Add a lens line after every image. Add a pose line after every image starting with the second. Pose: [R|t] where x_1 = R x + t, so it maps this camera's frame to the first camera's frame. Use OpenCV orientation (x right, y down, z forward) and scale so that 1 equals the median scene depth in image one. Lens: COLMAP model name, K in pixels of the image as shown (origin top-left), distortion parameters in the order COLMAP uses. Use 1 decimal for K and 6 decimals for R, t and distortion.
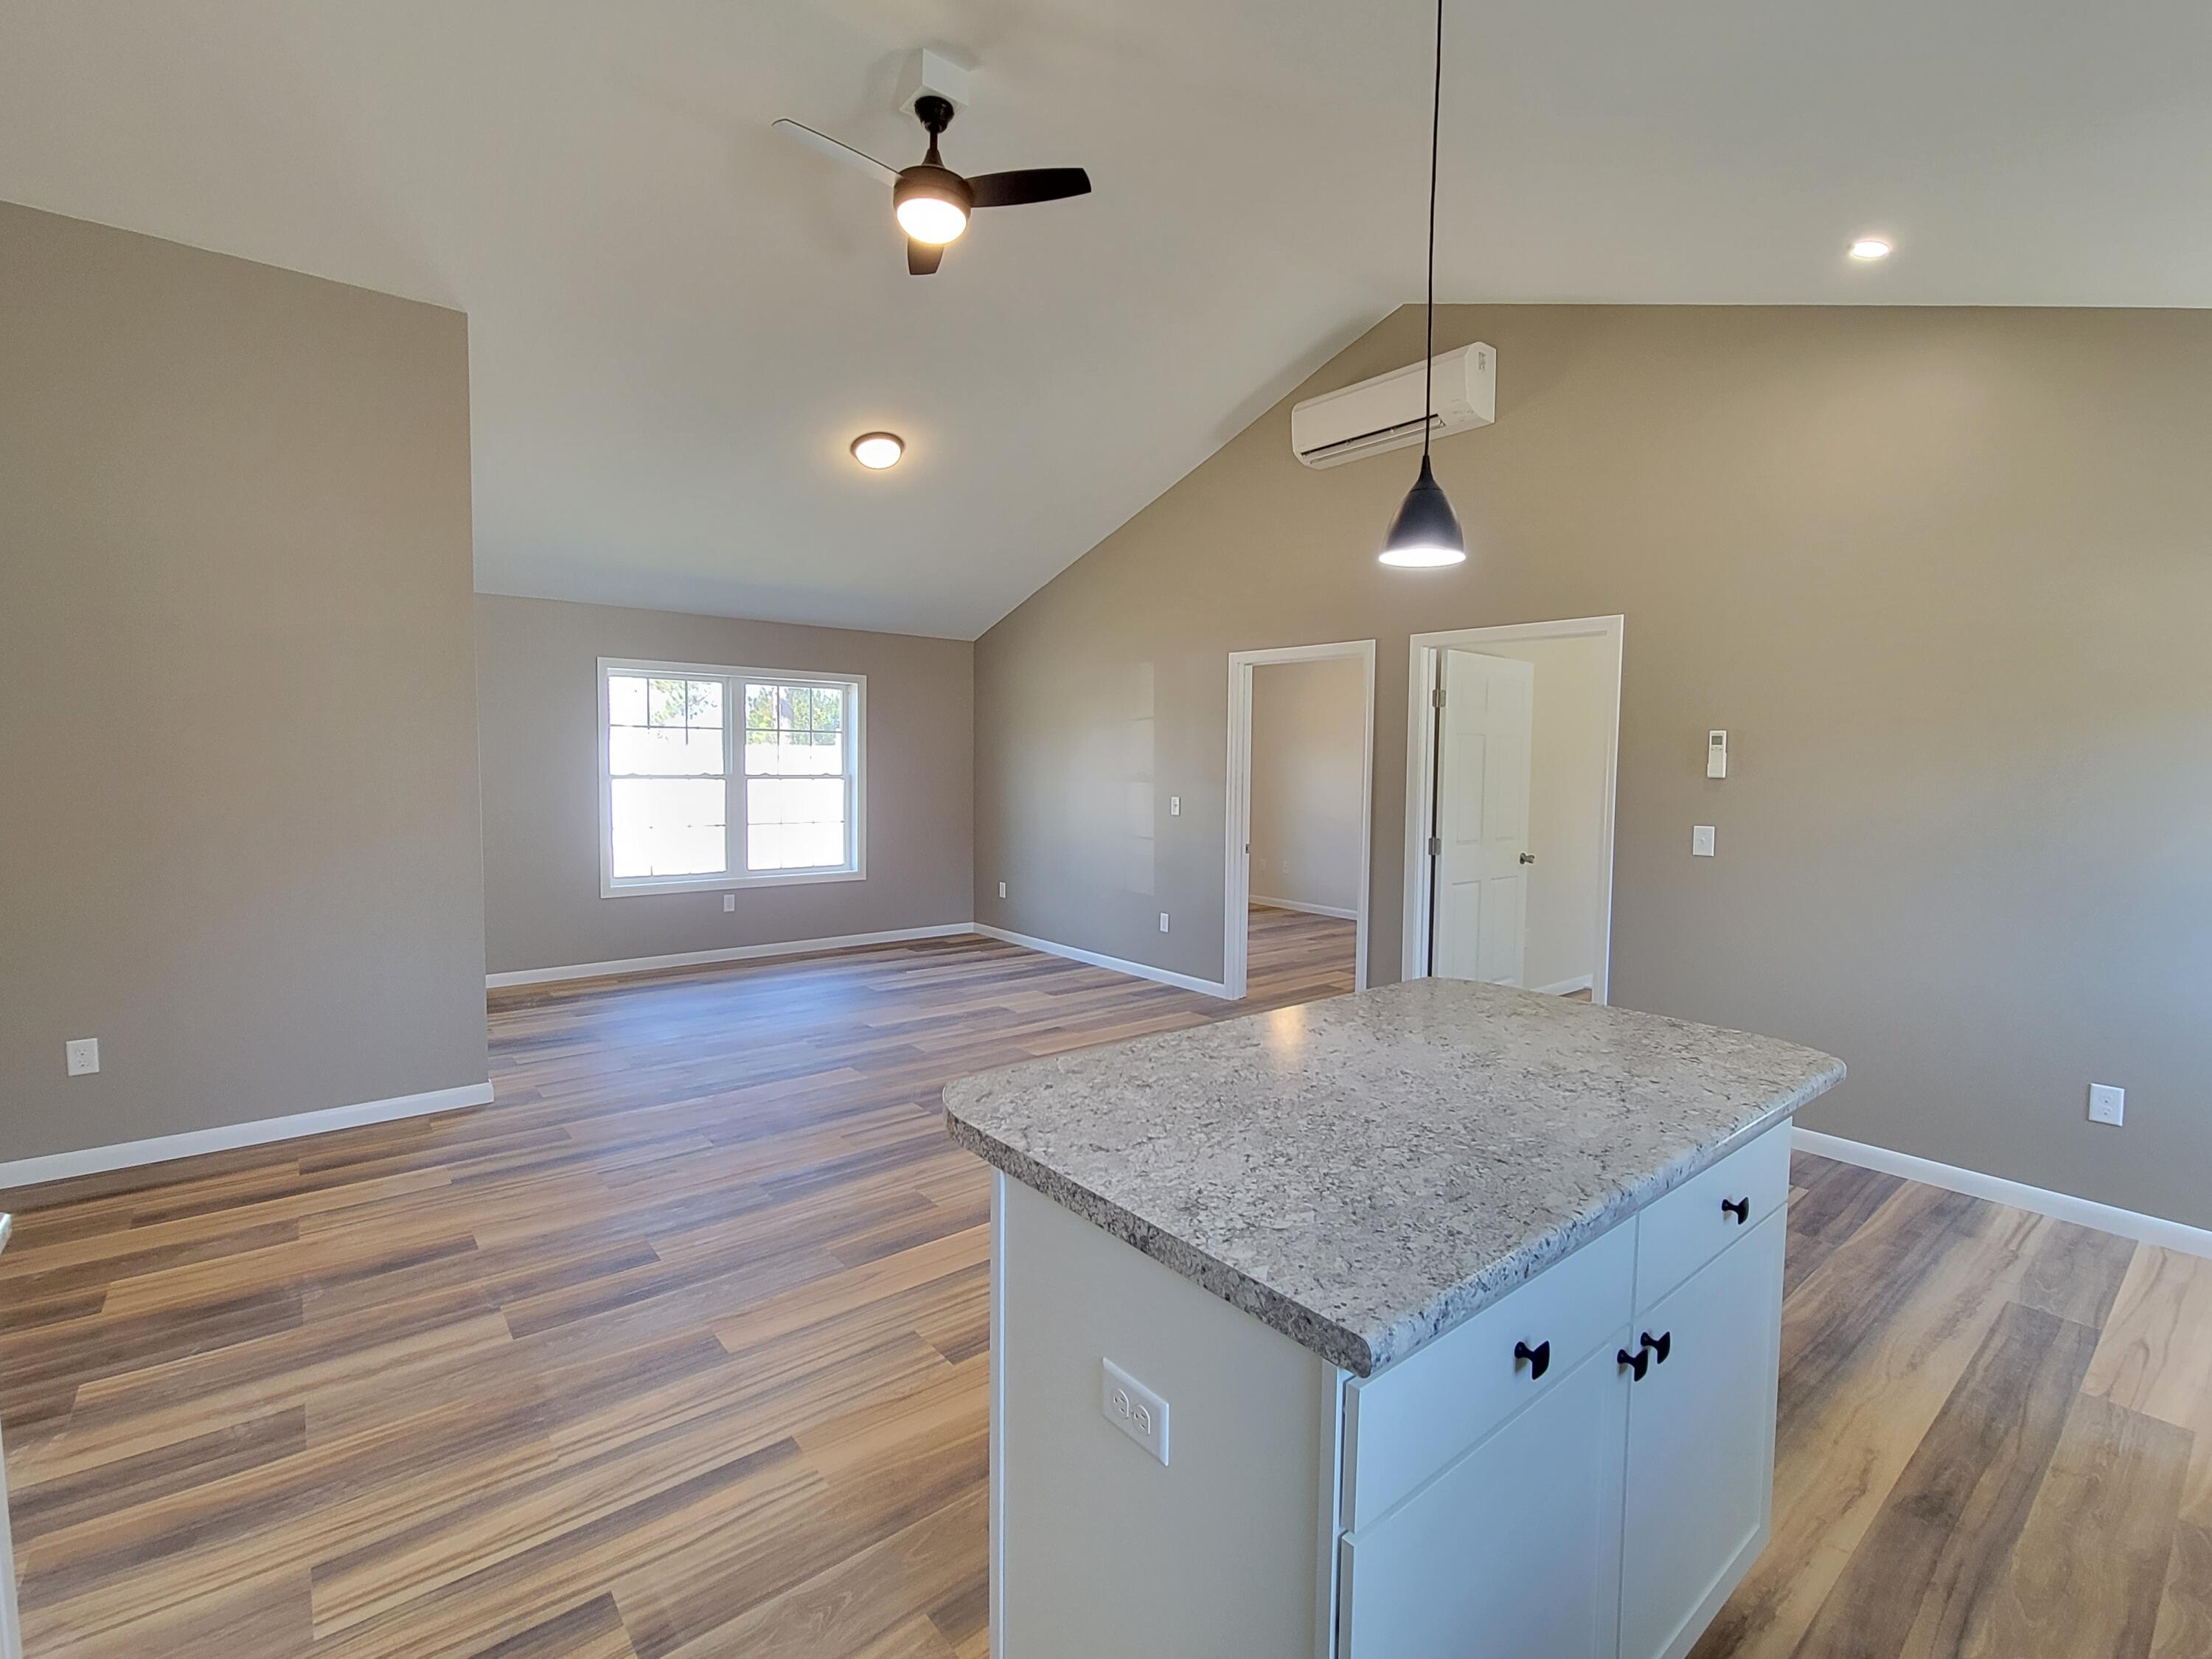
lens RADIAL K [[1008.8, 0, 1117.2], [0, 1008.8, 823.9], [0, 0, 1]] dist [-0.001946, -0.001717]
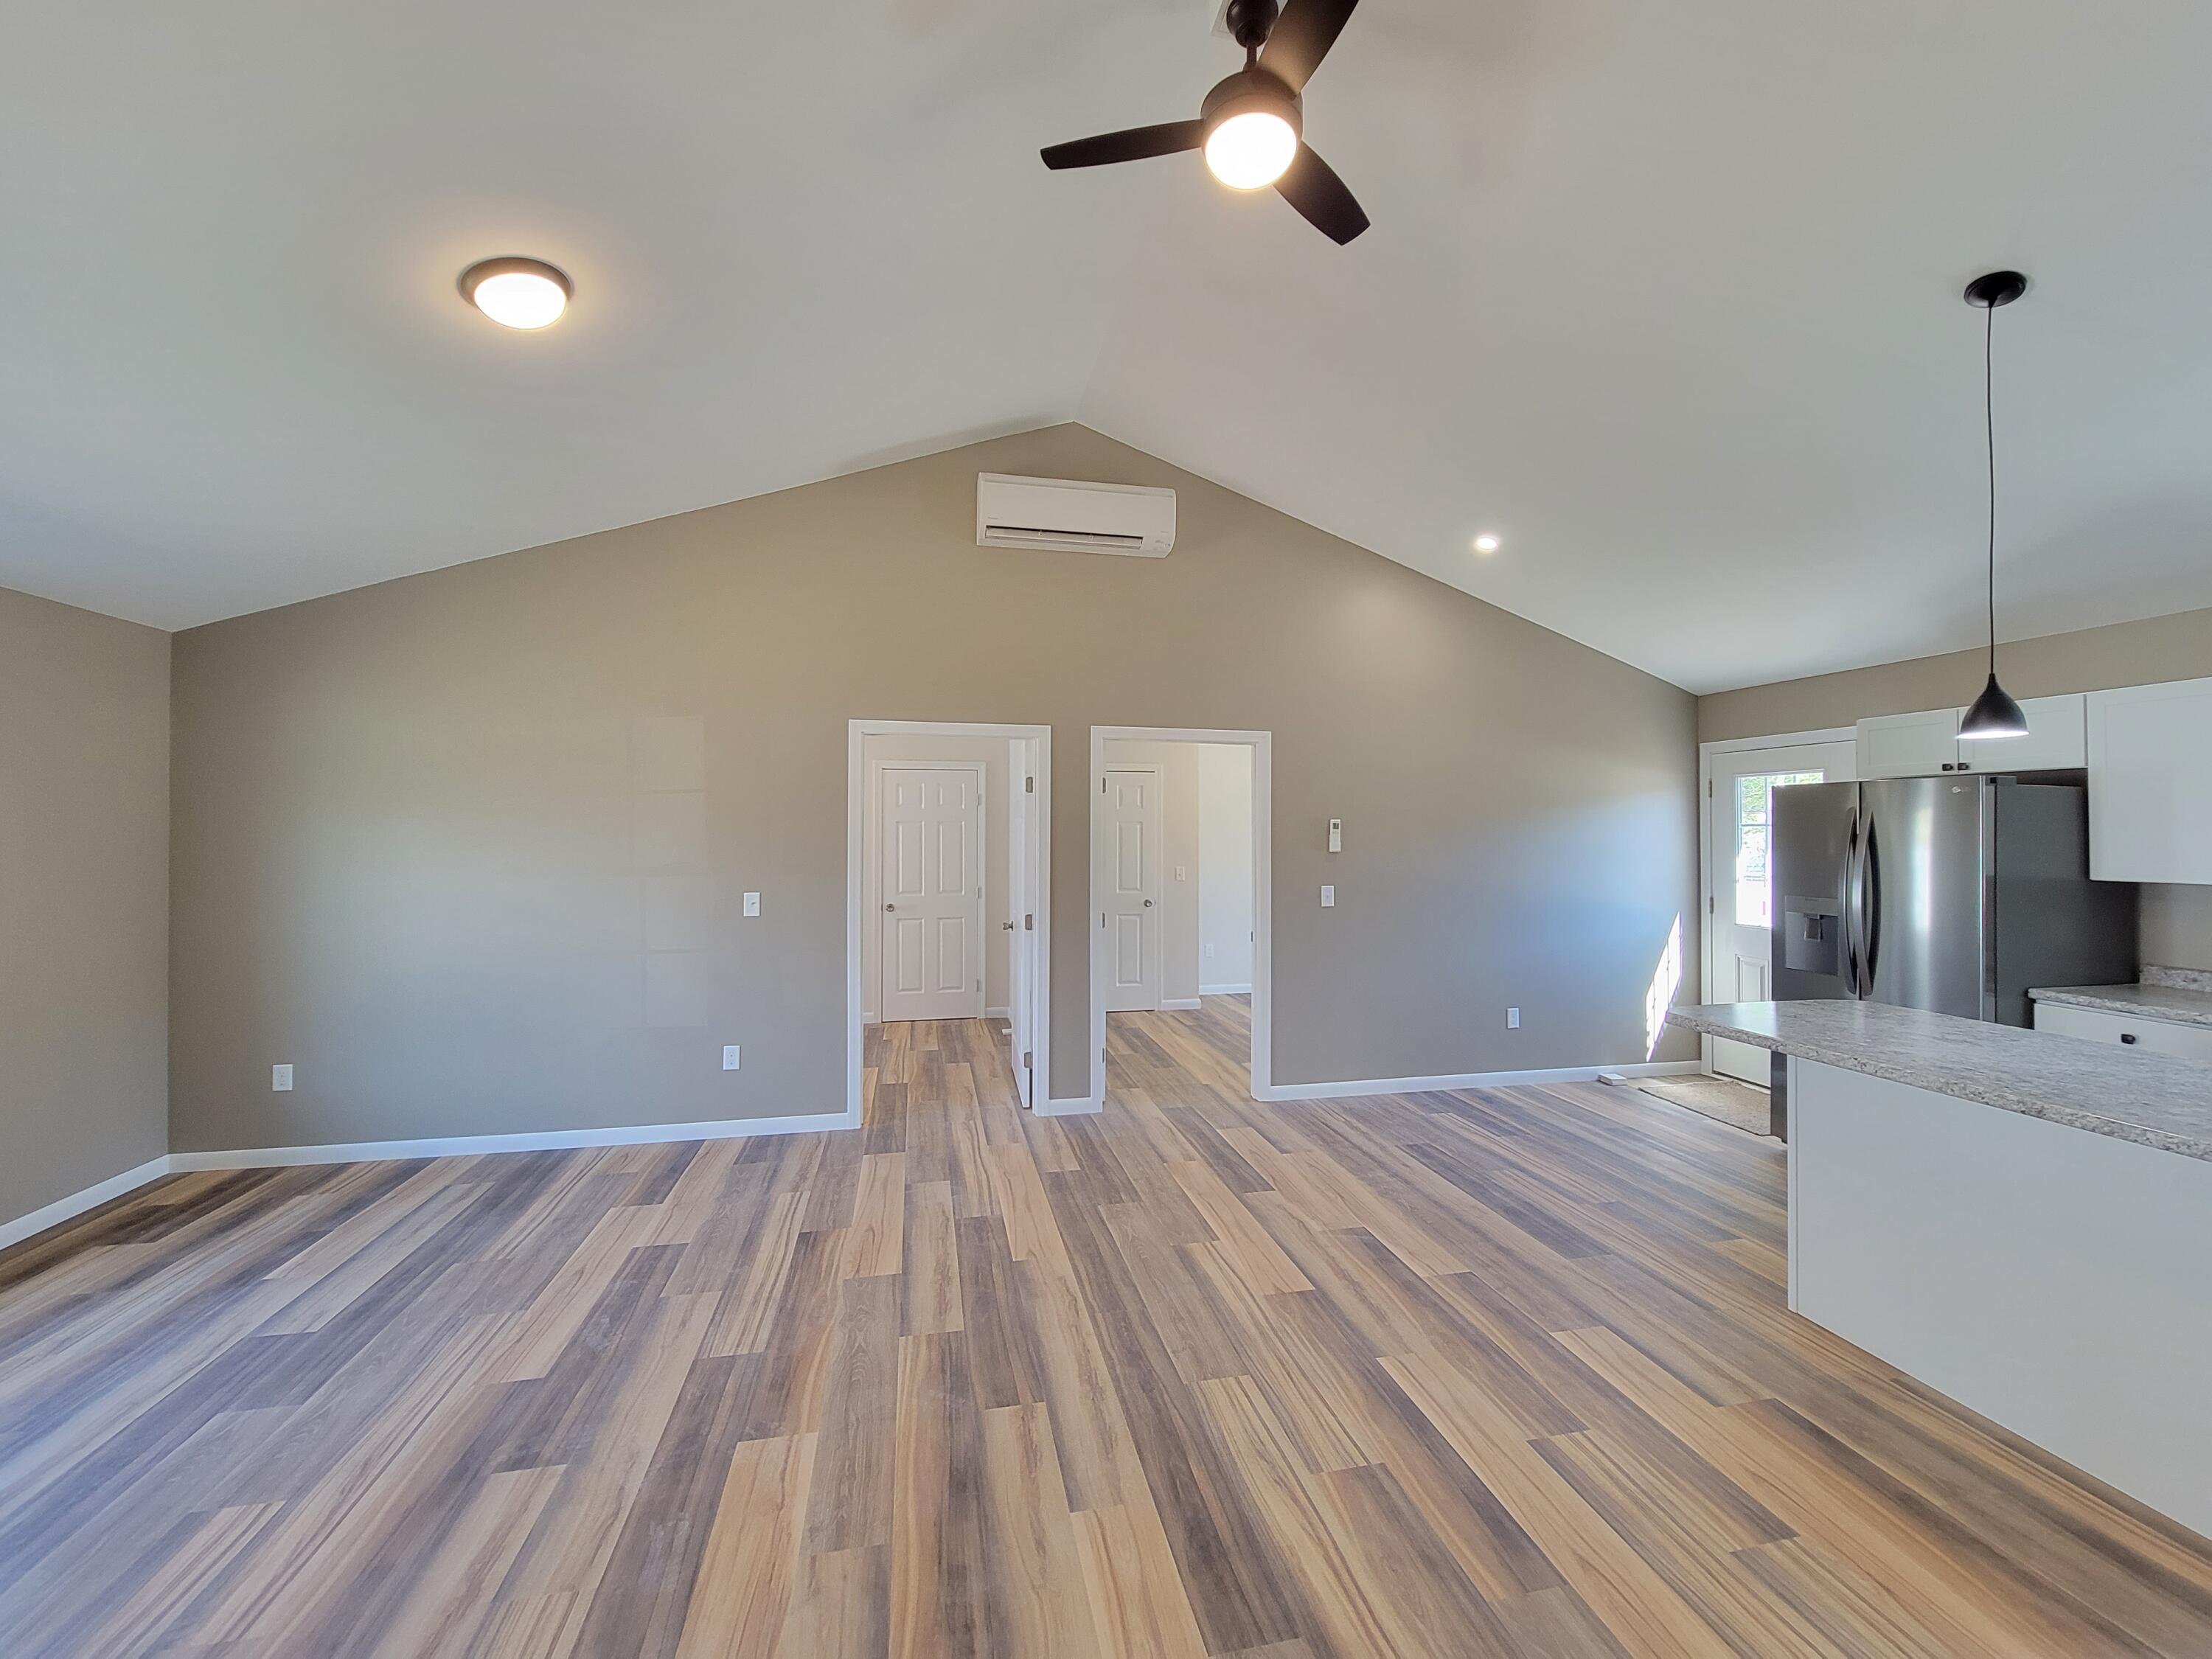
lens RADIAL K [[905.3, 0, 1113.0], [0, 905.3, 821.4], [0, 0, 1]] dist [-0.003882, -0.000864]
pose [[0.457582, -0.002560, 0.889164, -0.917432], [0.060272, 0.997785, -0.028145, -0.094246], [-0.887122, 0.066470, 0.456722, 0.894436]]
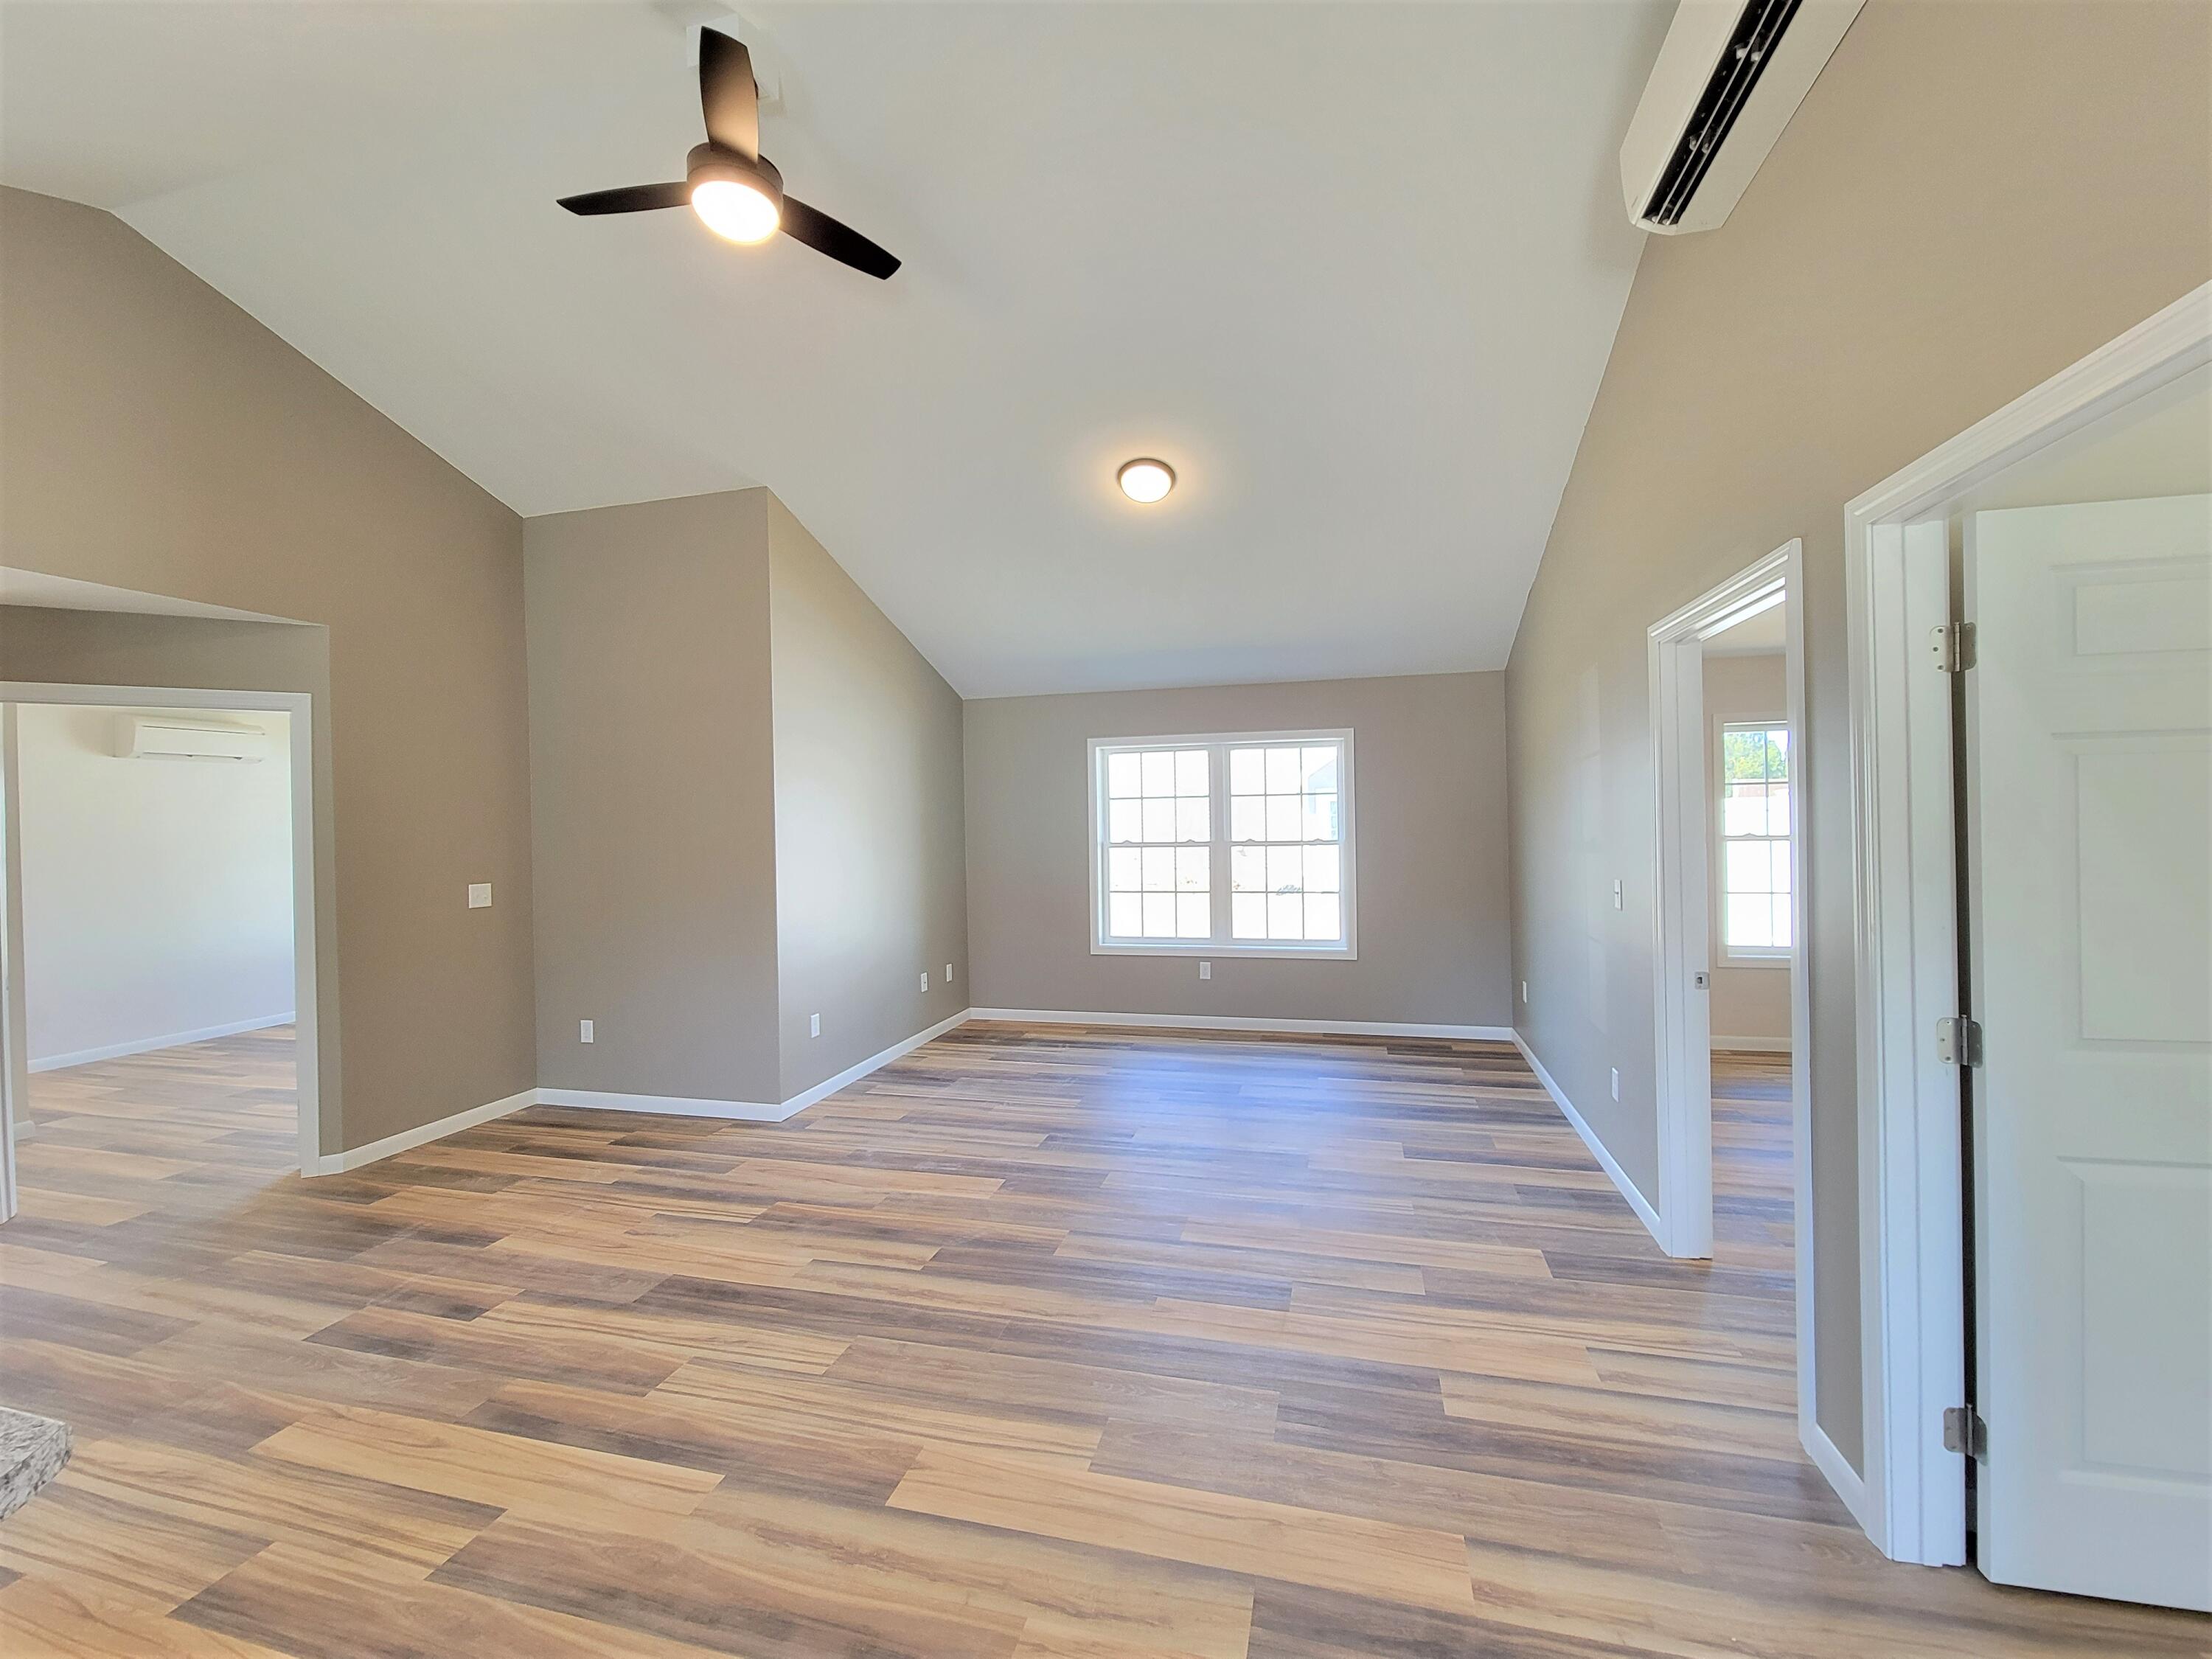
lens RADIAL K [[904.6, 0, 1113.4], [0, 904.6, 829.4], [0, 0, 1]] dist [-0.003333, -0.001961]
pose [[0.585938, -0.014729, -0.810222, 0.669906], [-0.026035, 0.998977, -0.036988, -0.059214], [0.809938, 0.042767, 0.584955, 0.919211]]
